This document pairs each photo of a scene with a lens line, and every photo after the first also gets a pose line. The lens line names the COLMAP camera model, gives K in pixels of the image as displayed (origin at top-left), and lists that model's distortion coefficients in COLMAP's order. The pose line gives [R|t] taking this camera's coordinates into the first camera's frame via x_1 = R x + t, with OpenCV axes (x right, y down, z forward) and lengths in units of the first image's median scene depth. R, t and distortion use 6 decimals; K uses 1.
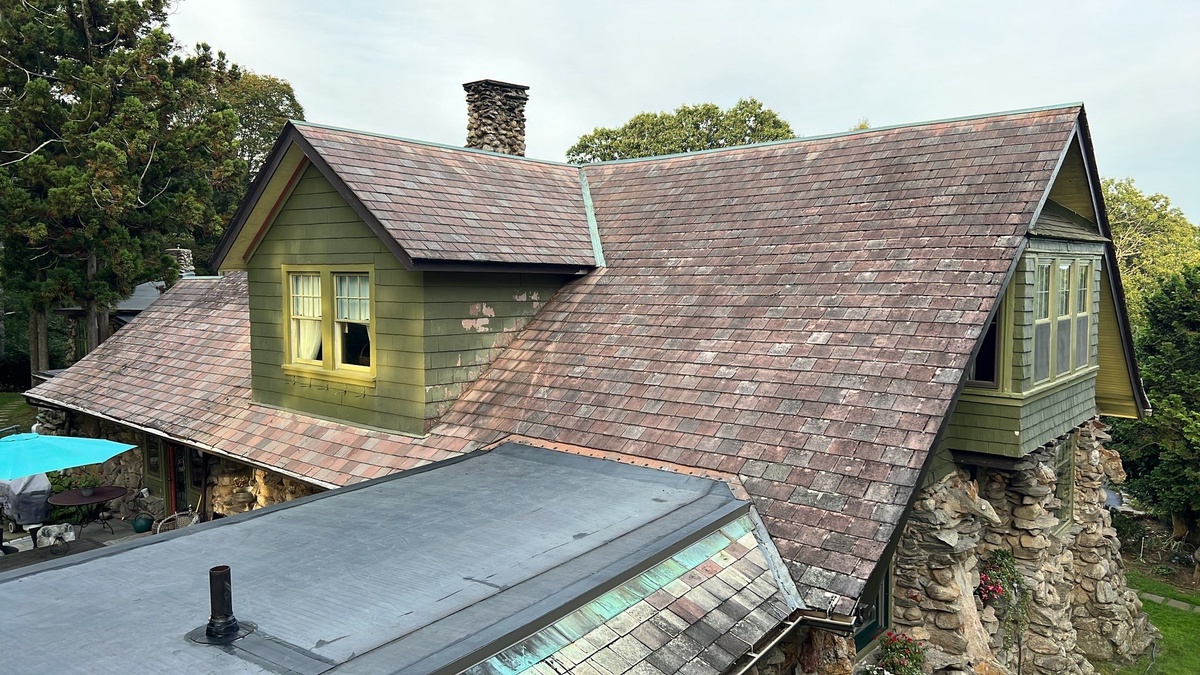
lens RADIAL K [[852.8, 0, 601.1], [0, 852.8, 348.5], [0, 0, 1]] dist [0.057123, -0.058767]
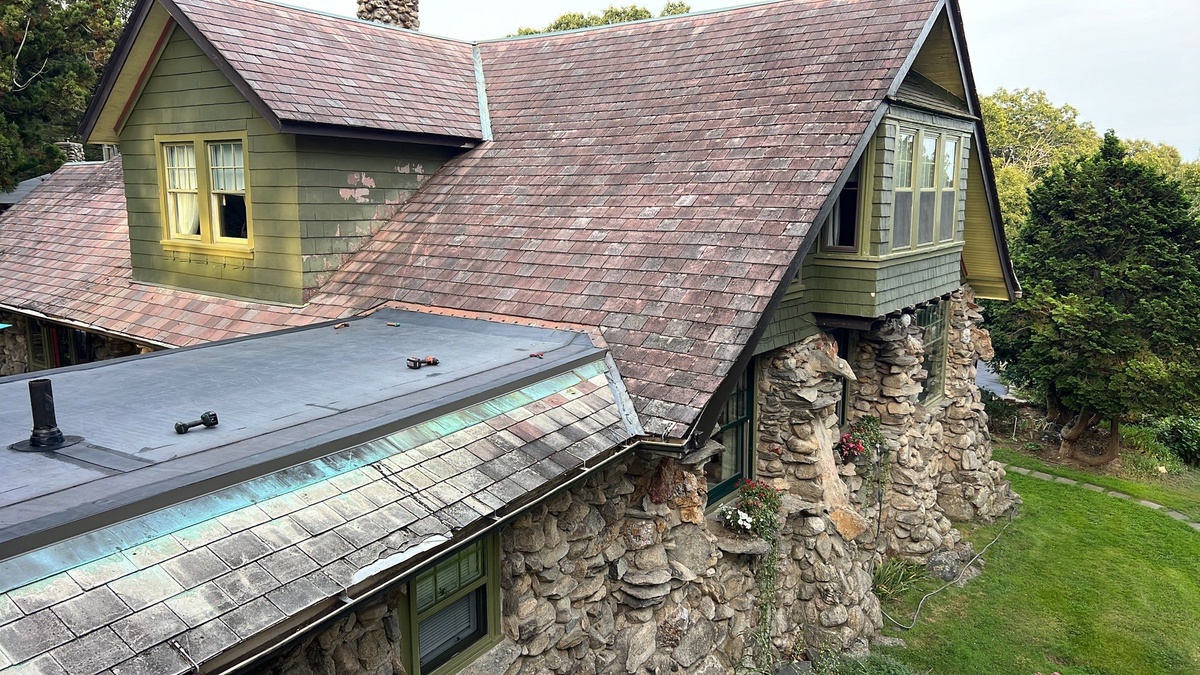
lens RADIAL K [[852.8, 0, 597.1], [0, 852.8, 344.2], [0, 0, 1]] dist [0.057123, -0.058767]
pose [[0.997398, -0.006558, 0.071788, 0.059837], [-0.000054, 0.995785, 0.091722, 0.053414], [-0.072086, -0.091487, 0.993194, -0.020521]]
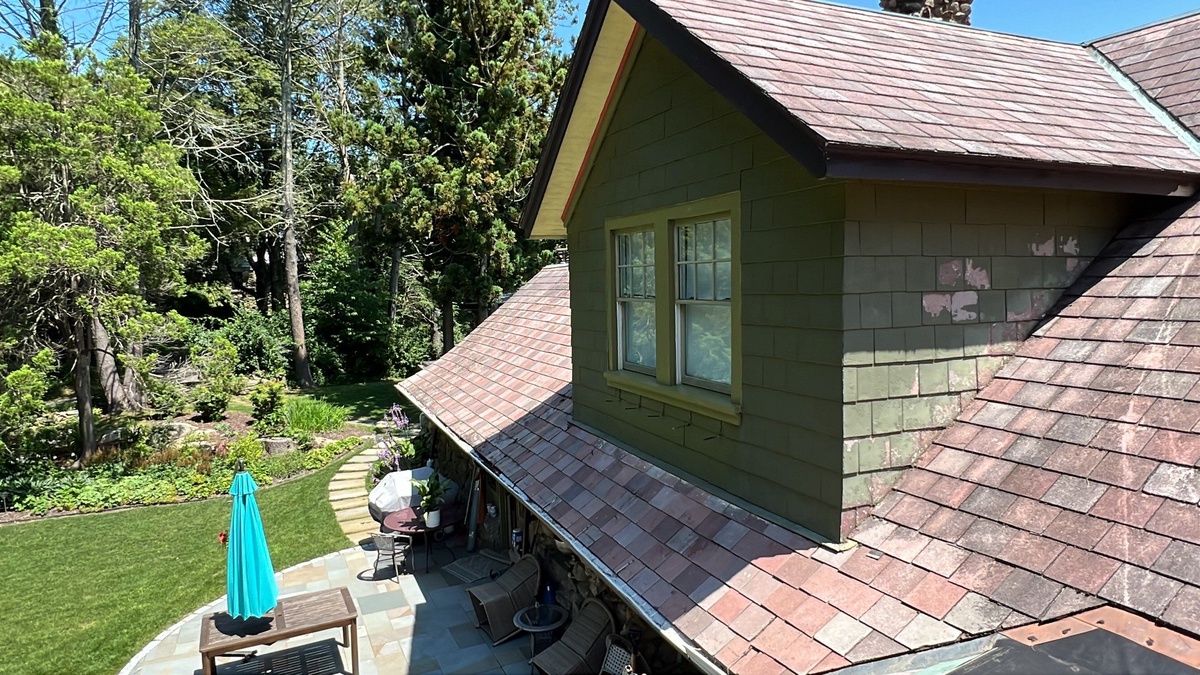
lens RADIAL K [[722.6, 0, 602.3], [0, 722.6, 333.3], [0, 0, 1]] dist [0.006826, -0.001289]
pose [[0.901457, 0.006797, -0.432816, -0.149151], [-0.010381, 0.999929, -0.005920, -0.008543], [0.432745, 0.009830, 0.901463, 0.565726]]
